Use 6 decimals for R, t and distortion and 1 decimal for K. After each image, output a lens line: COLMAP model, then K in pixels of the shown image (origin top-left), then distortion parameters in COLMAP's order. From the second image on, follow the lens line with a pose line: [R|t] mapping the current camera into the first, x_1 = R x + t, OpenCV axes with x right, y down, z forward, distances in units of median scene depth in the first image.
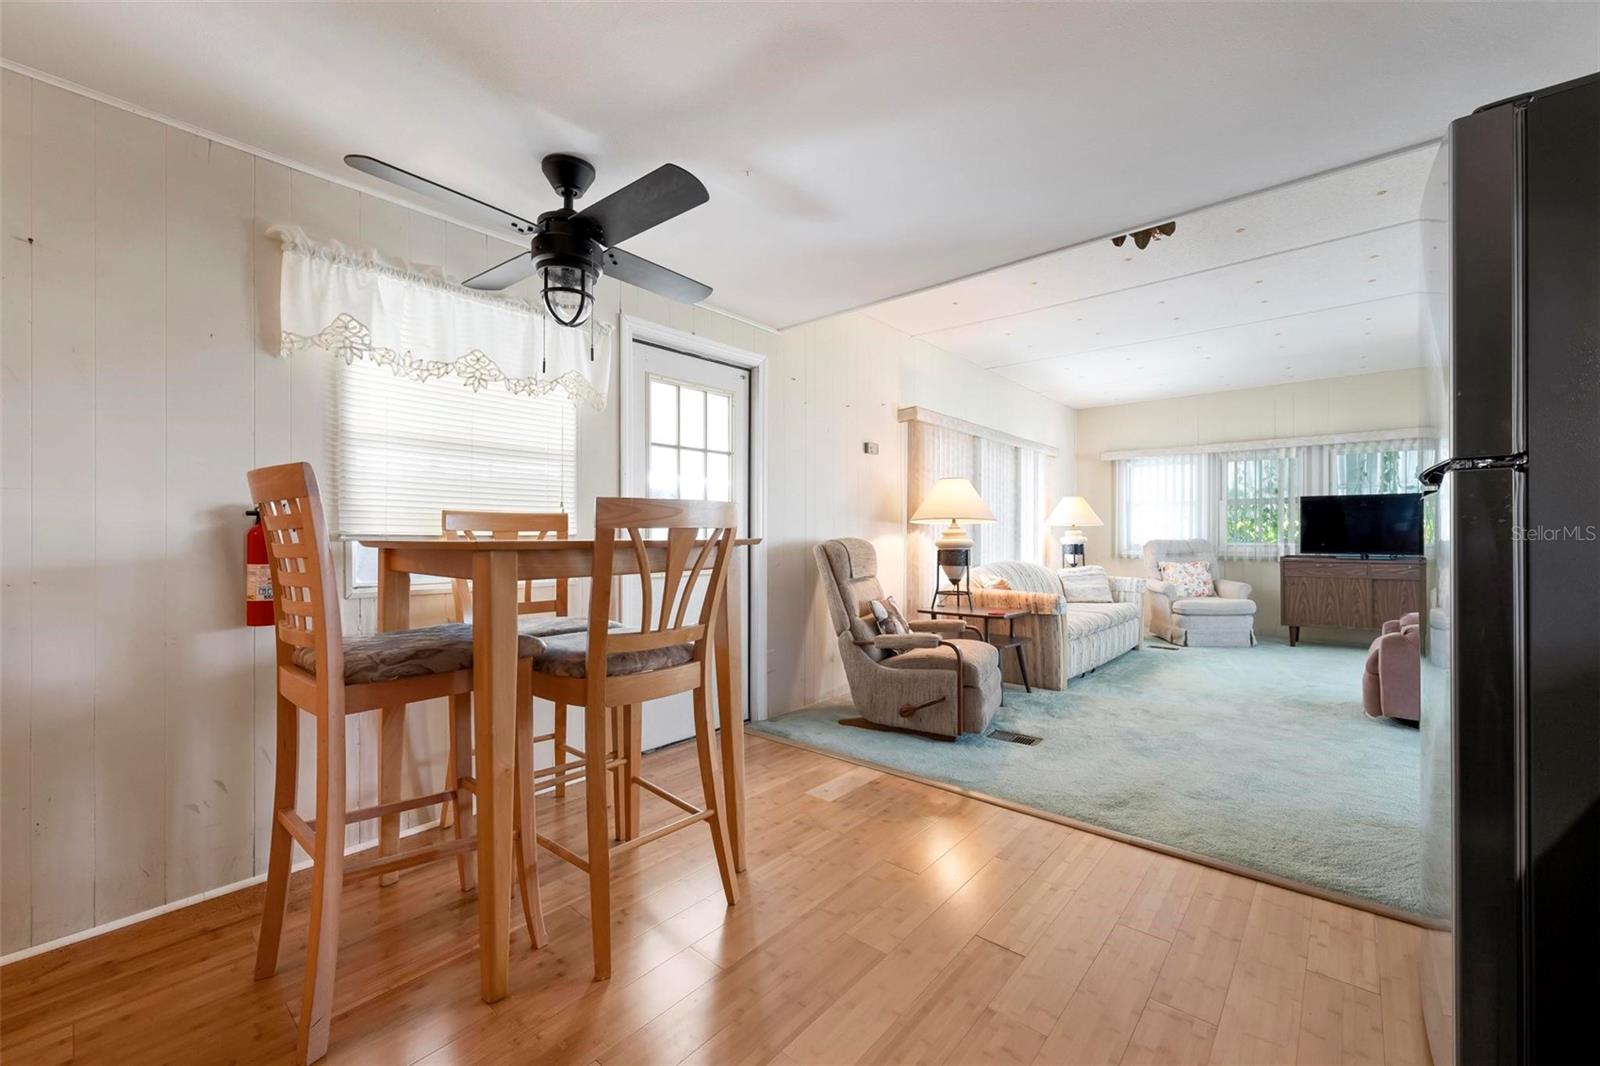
lens RADIAL K [[636.6, 0, 805.7], [0, 636.6, 535.7], [0, 0, 1]] dist [0.000522, -0.000083]
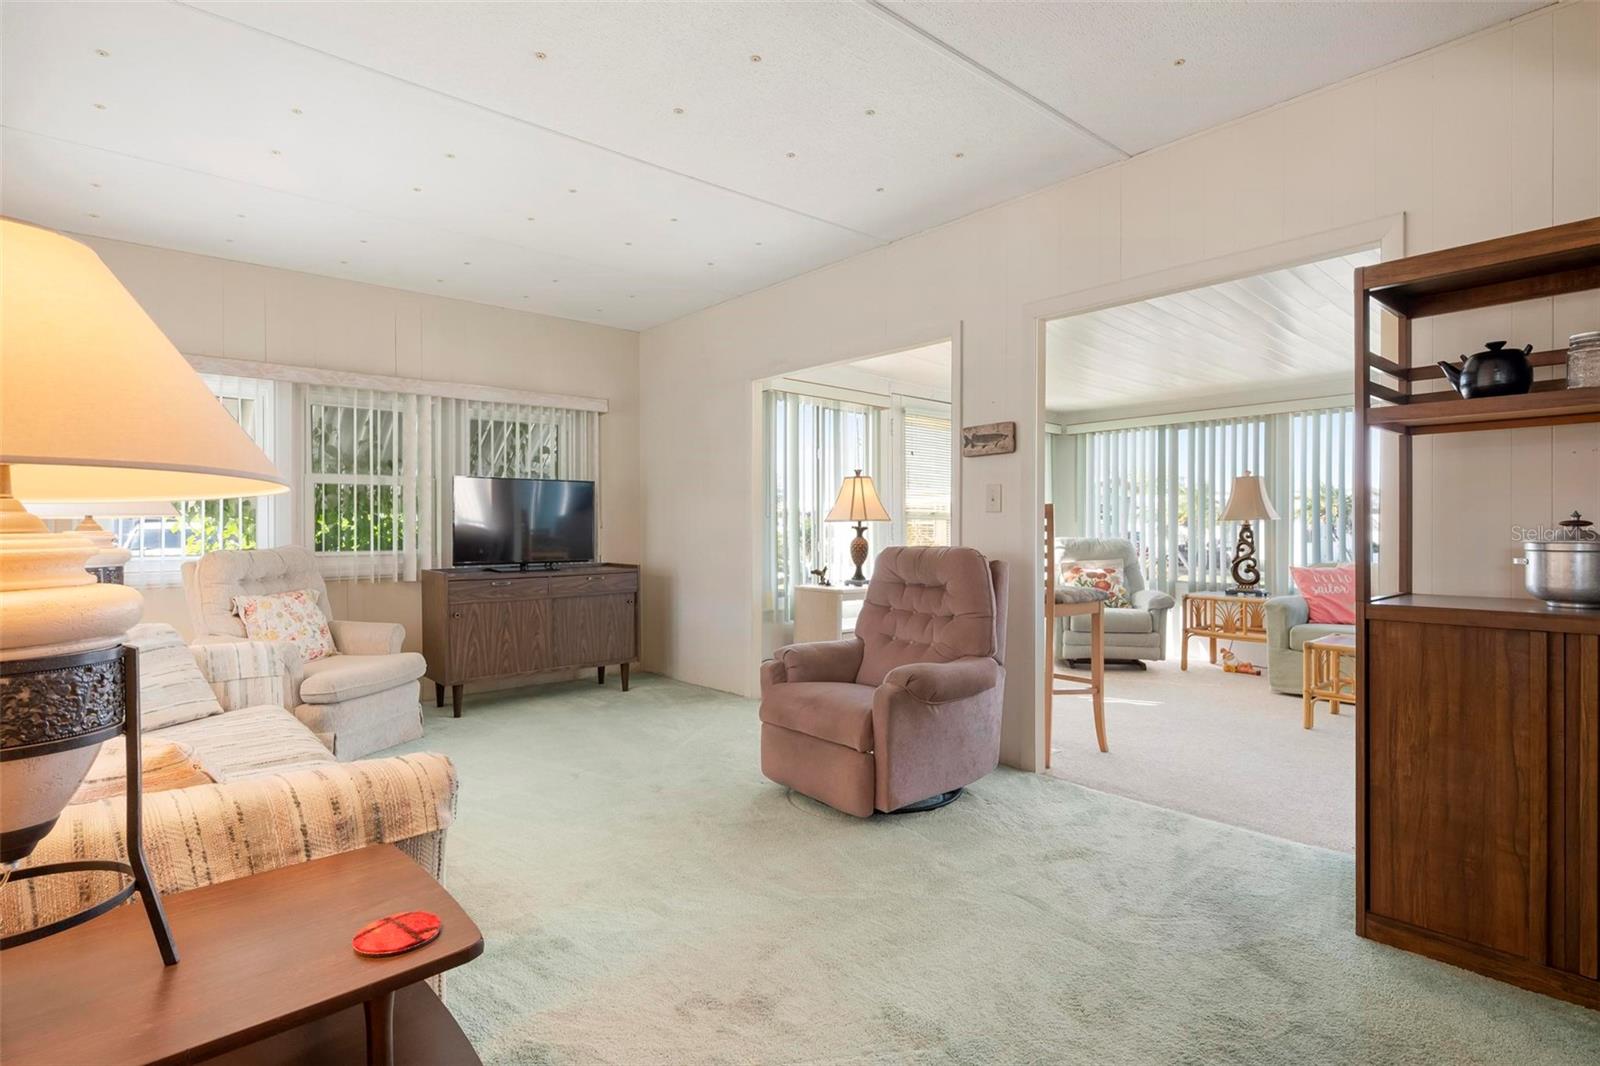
lens RADIAL K [[812.4, 0, 804.8], [0, 812.4, 527.6], [0, 0, 1]] dist [-0.000231, 0.000097]
pose [[0.144122, -0.000630, 0.989560, 0.033734], [0.004911, 0.999988, -0.000079, -0.008727], [-0.989548, 0.004871, 0.144124, 0.561333]]
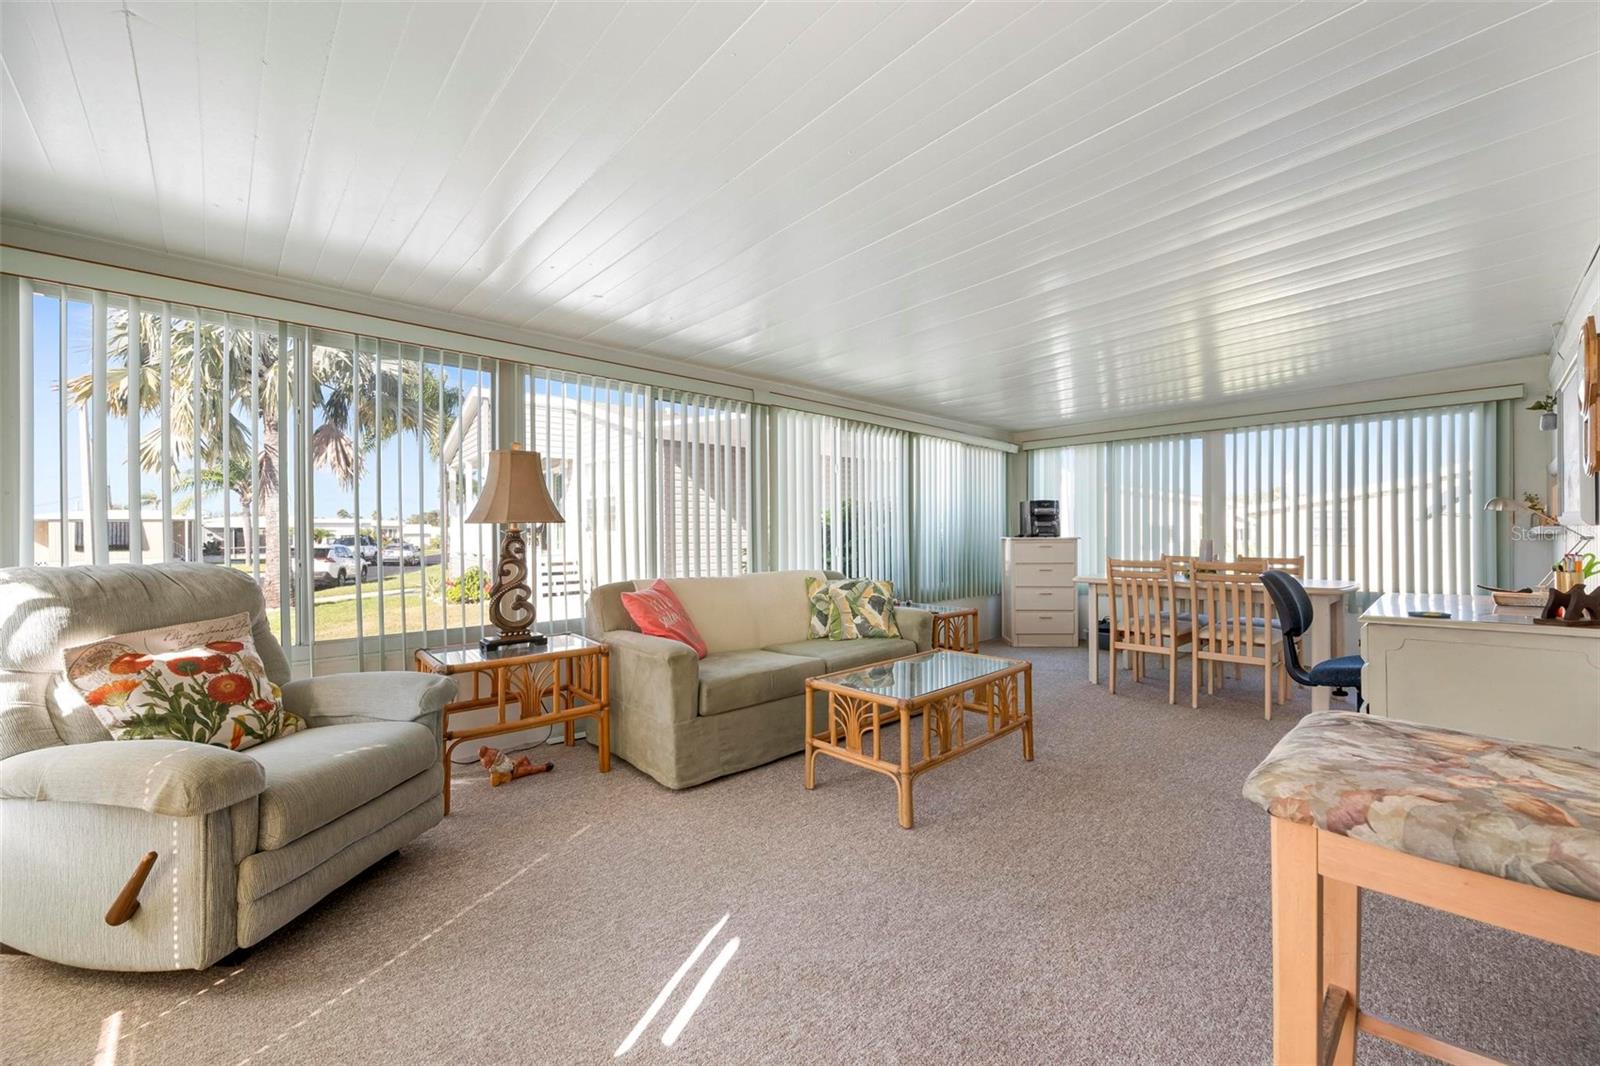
lens RADIAL K [[621.8, 0, 802.5], [0, 621.8, 535.0], [0, 0, 1]] dist [-0.002658, -0.000180]
pose [[-0.993793, 0.003386, 0.111194, 0.881125], [0.004074, 0.999974, 0.005965, -0.008554], [-0.111171, 0.006381, -0.993781, 0.608683]]
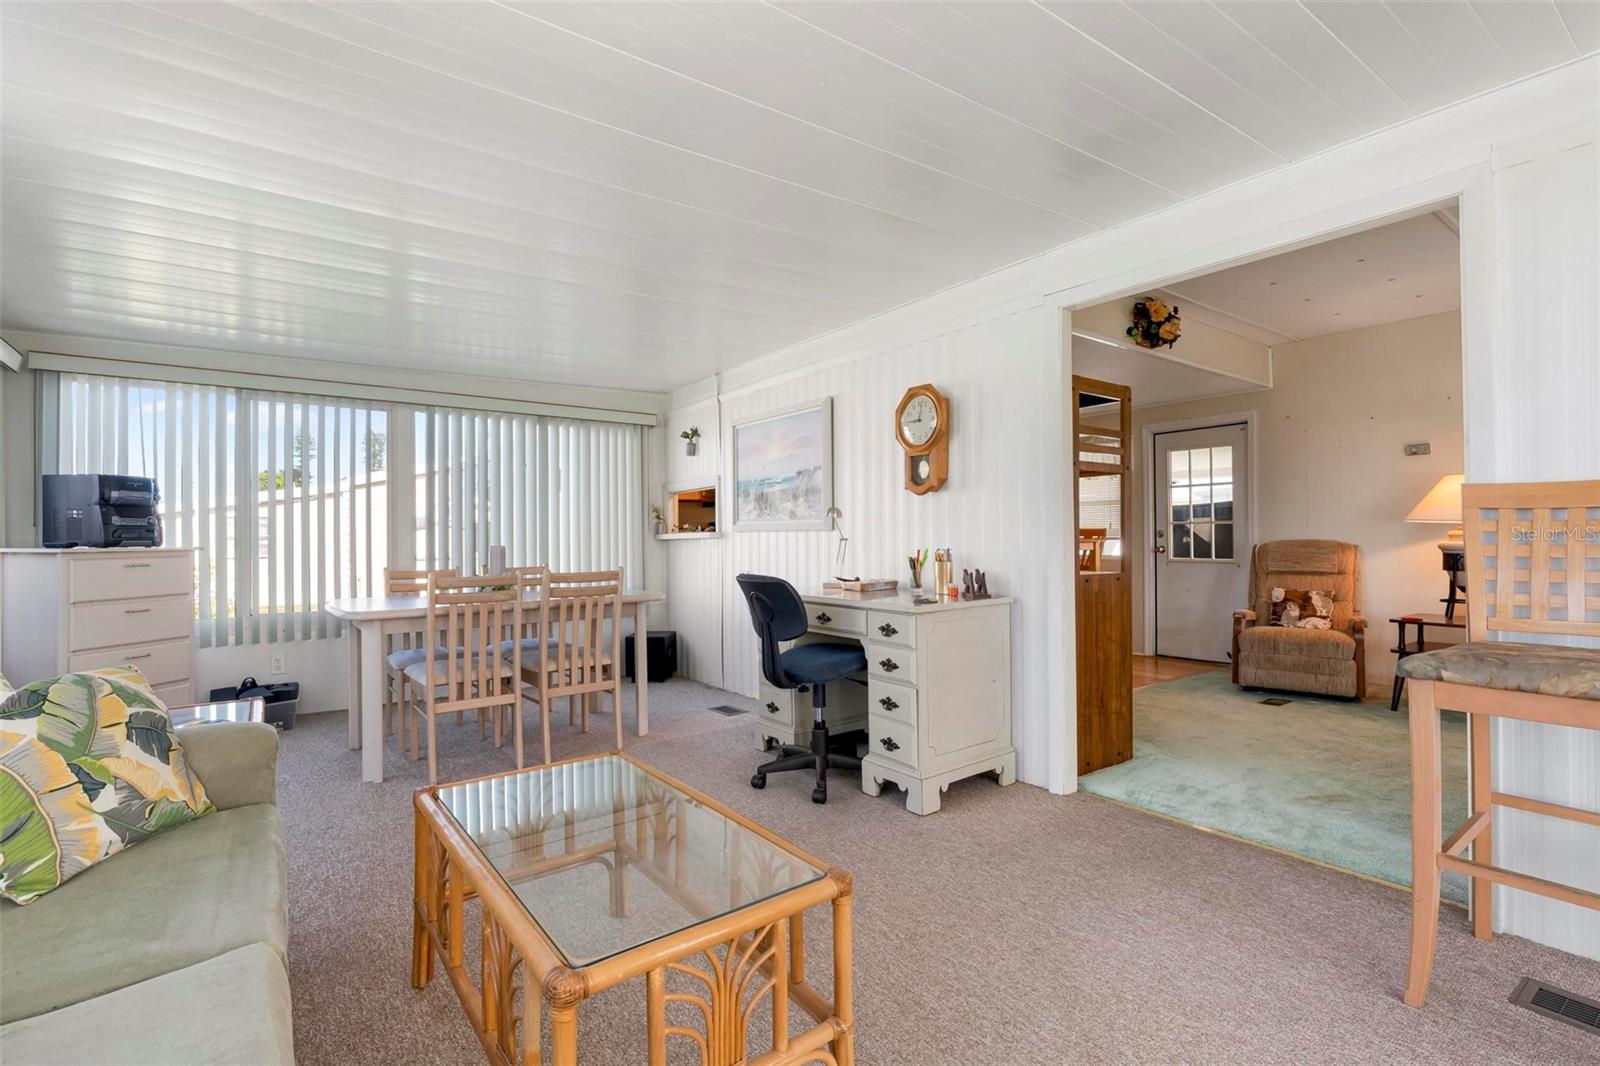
lens RADIAL K [[740.3, 0, 800.0], [0, 740.3, 533.0], [0, 0, 1]] dist [0.003350, 0.000483]
pose [[-0.227752, -0.004584, -0.973708, 1.089963], [0.004392, 0.999974, -0.005735, -0.003372], [0.973709, -0.005582, -0.227726, 0.241083]]
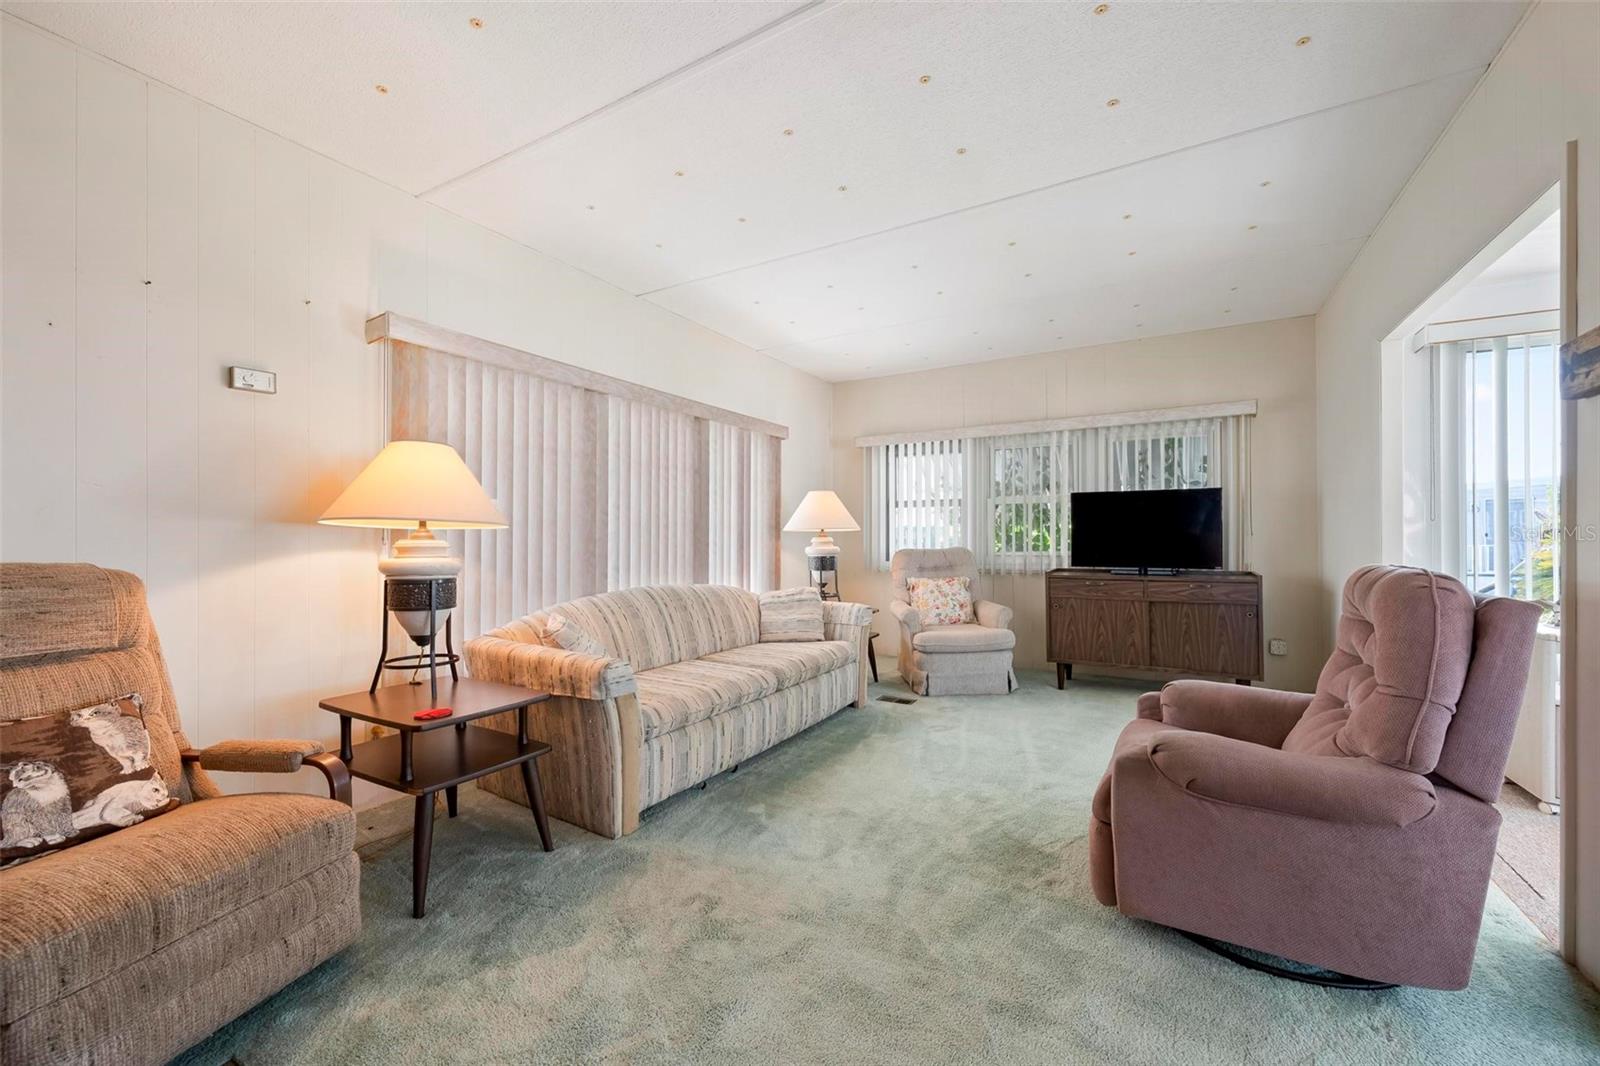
lens RADIAL K [[621.8, 0, 802.5], [0, 621.8, 535.0], [0, 0, 1]] dist [-0.002658, -0.000180]
pose [[0.984811, -0.001810, 0.173622, 0.337839], [0.002603, 0.999987, -0.004336, -0.008216], [-0.173612, 0.004722, 0.984803, 0.326692]]
